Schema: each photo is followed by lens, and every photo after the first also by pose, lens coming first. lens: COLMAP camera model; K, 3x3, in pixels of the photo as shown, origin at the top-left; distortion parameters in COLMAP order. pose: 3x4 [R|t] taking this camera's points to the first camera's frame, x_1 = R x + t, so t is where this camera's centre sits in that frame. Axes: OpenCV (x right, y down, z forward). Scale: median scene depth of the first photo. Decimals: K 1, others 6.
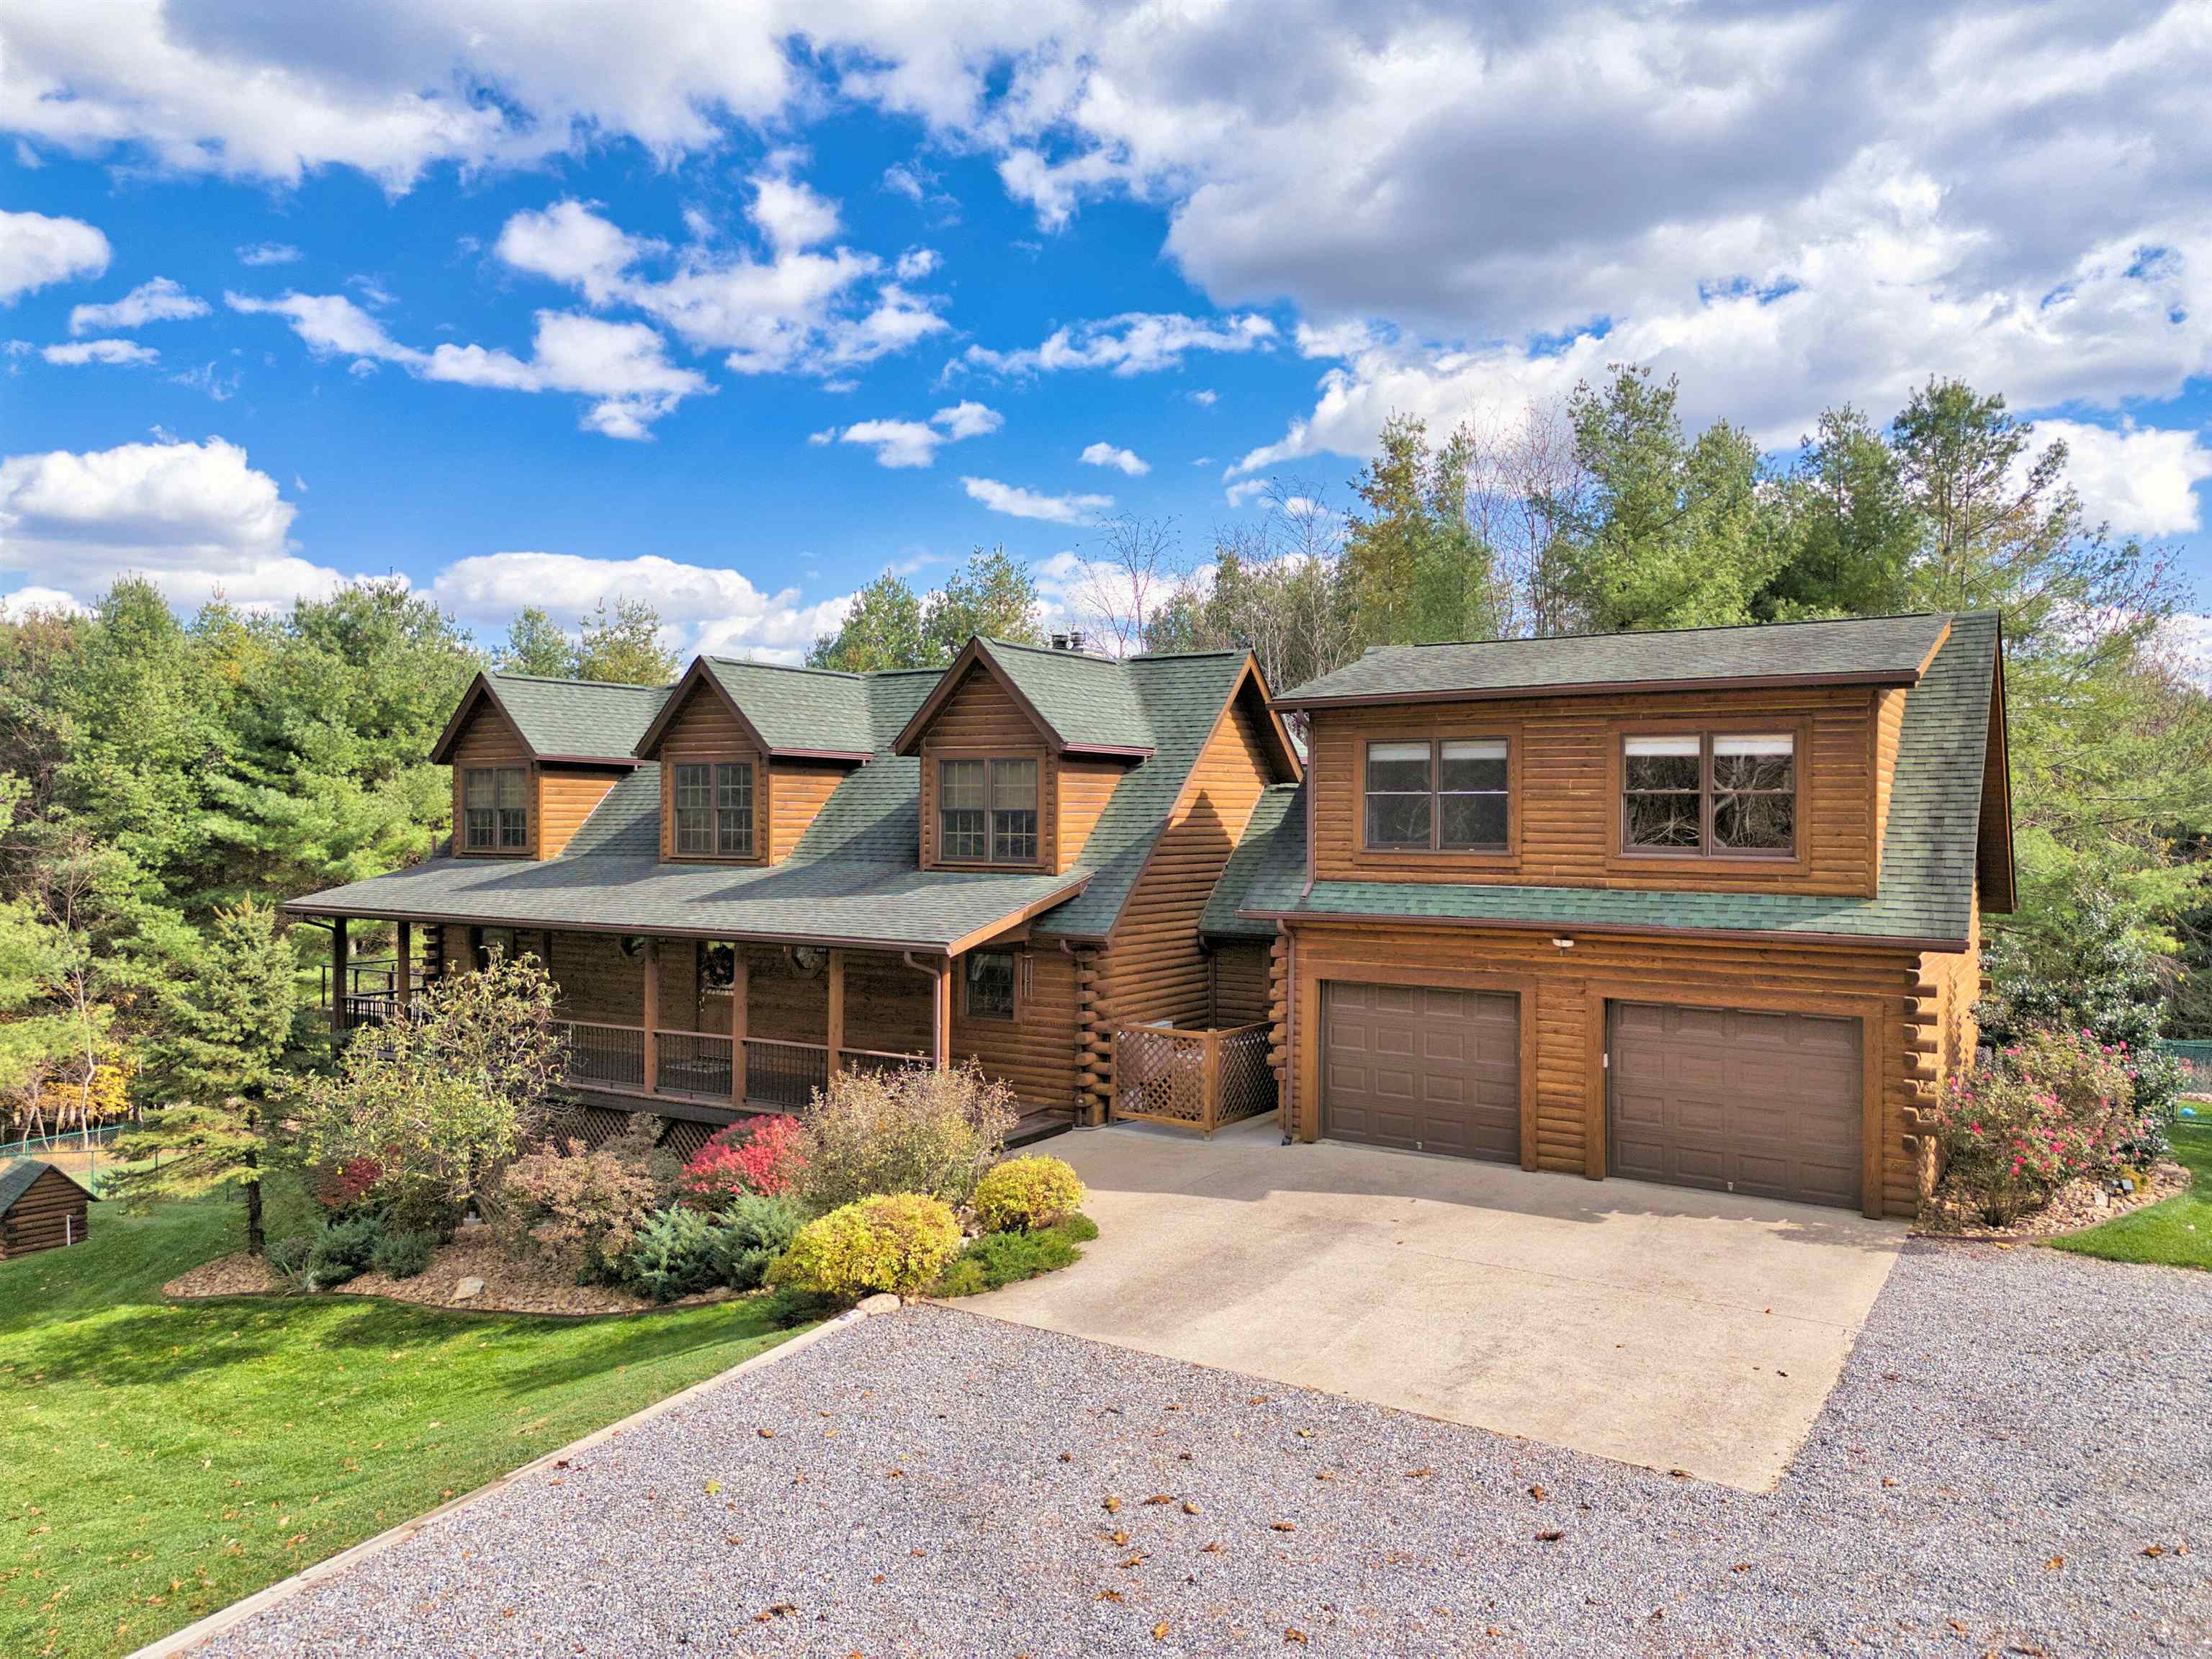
lens RADIAL K [[1567.1, 0, 1137.9], [0, 1567.1, 806.2], [0, 0, 1]] dist [0.068893, -0.052213]
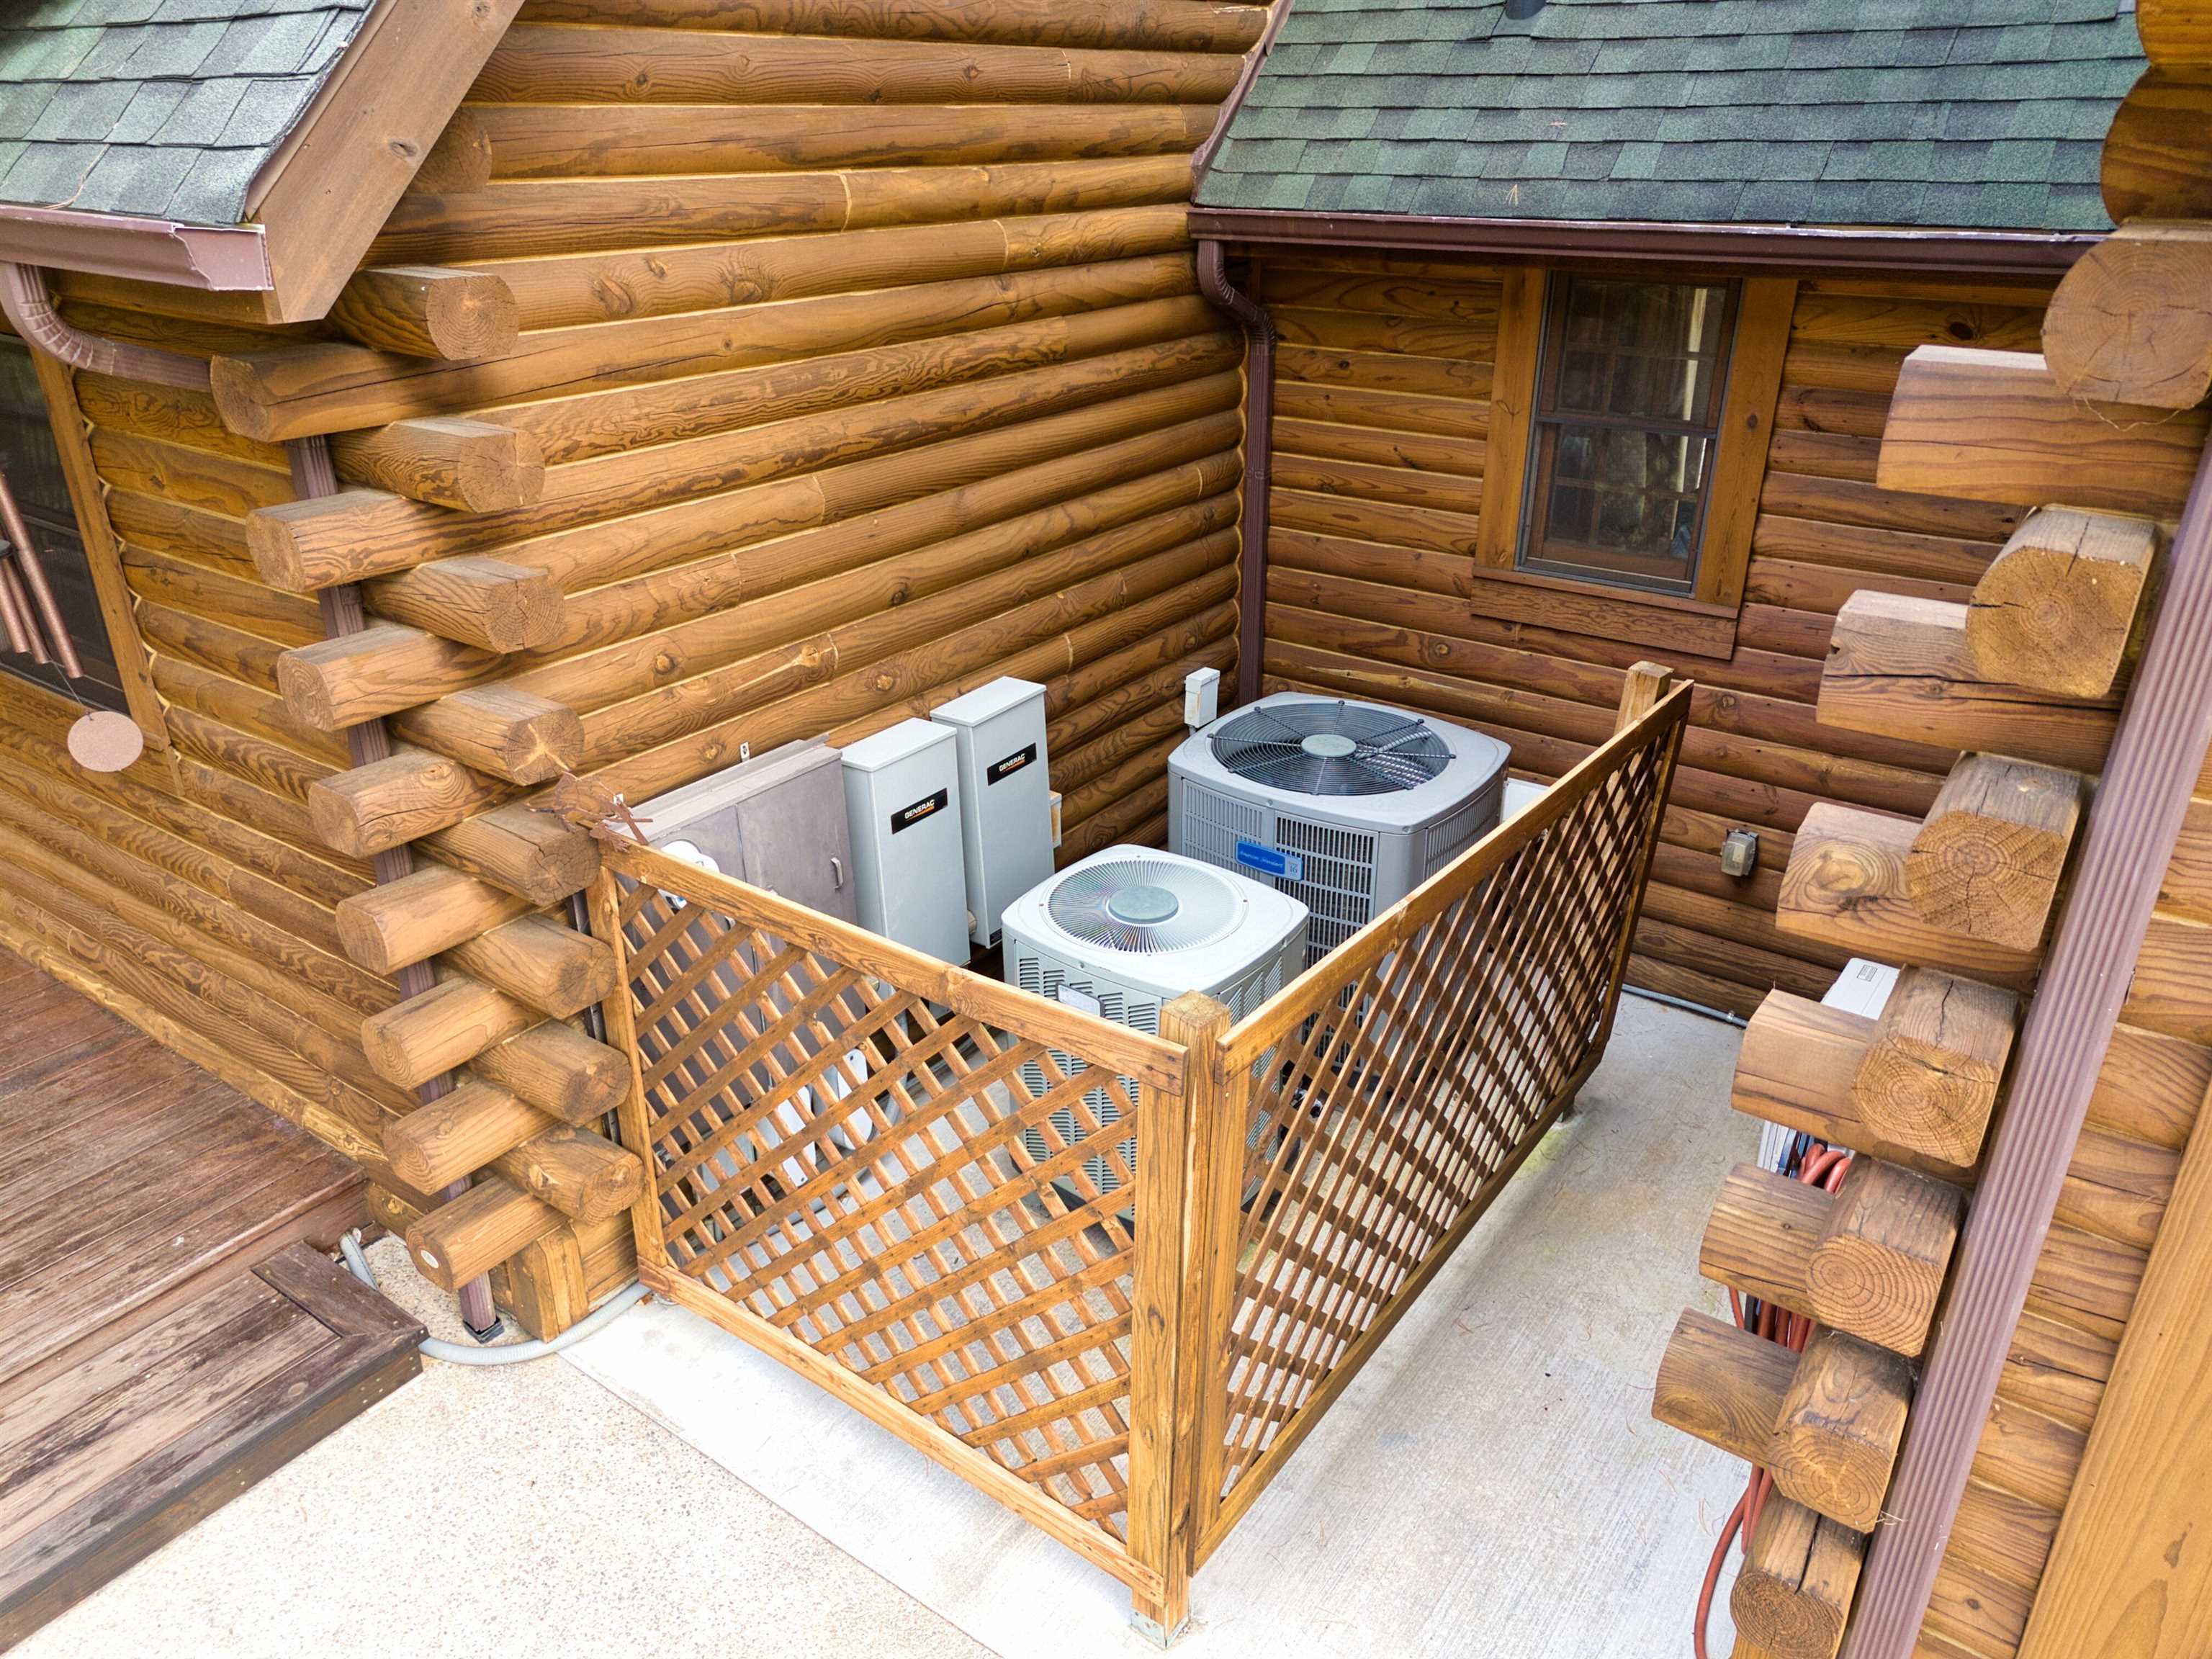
lens RADIAL K [[1567.1, 0, 1096.6], [0, 1567.1, 823.8], [0, 0, 1]] dist [0.068893, -0.052213]
pose [[0.997380, 0.020673, -0.069317, 0.045584], [0.009970, 0.909850, 0.414817, 0.071695], [0.071644, -0.414422, 0.907261, 0.844555]]
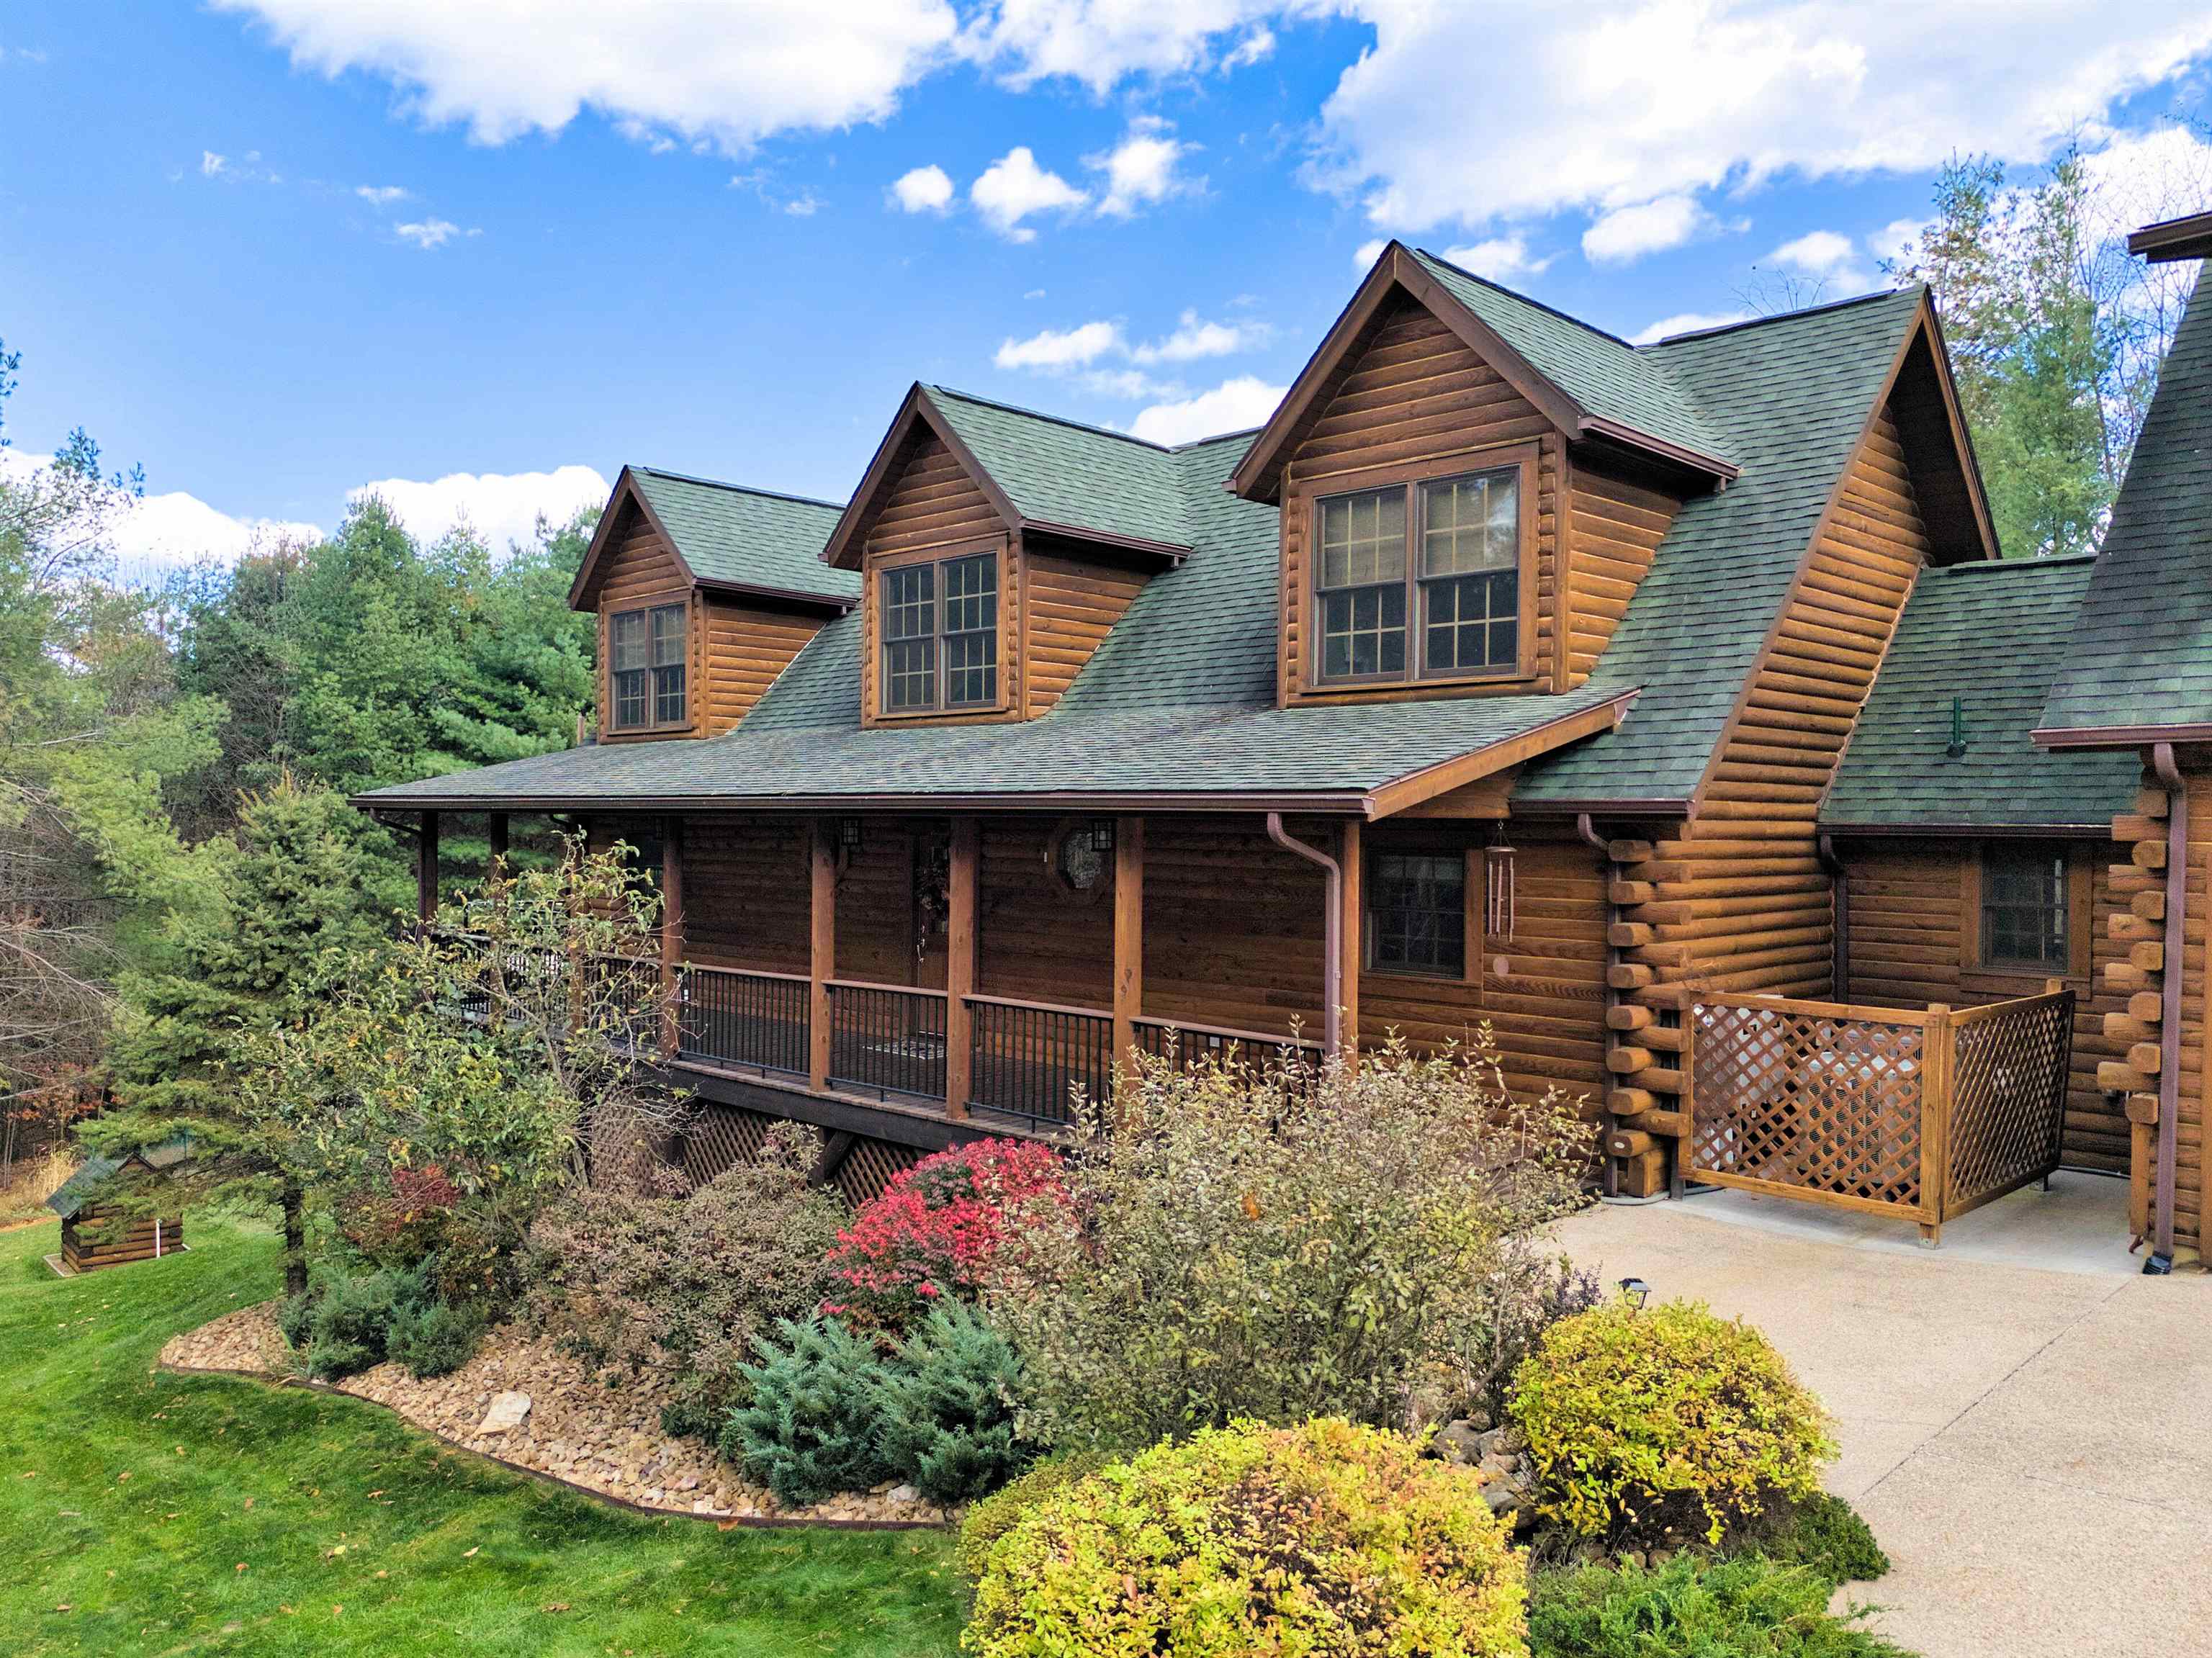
lens RADIAL K [[1620.7, 0, 1055.3], [0, 1620.7, 835.0], [0, 0, 1]] dist [0.063798, -0.053879]
pose [[0.971097, 0.003365, -0.238661, -0.083647], [-0.000595, 0.999932, 0.011677, 0.083115], [0.238684, -0.011198, 0.971033, 0.451659]]
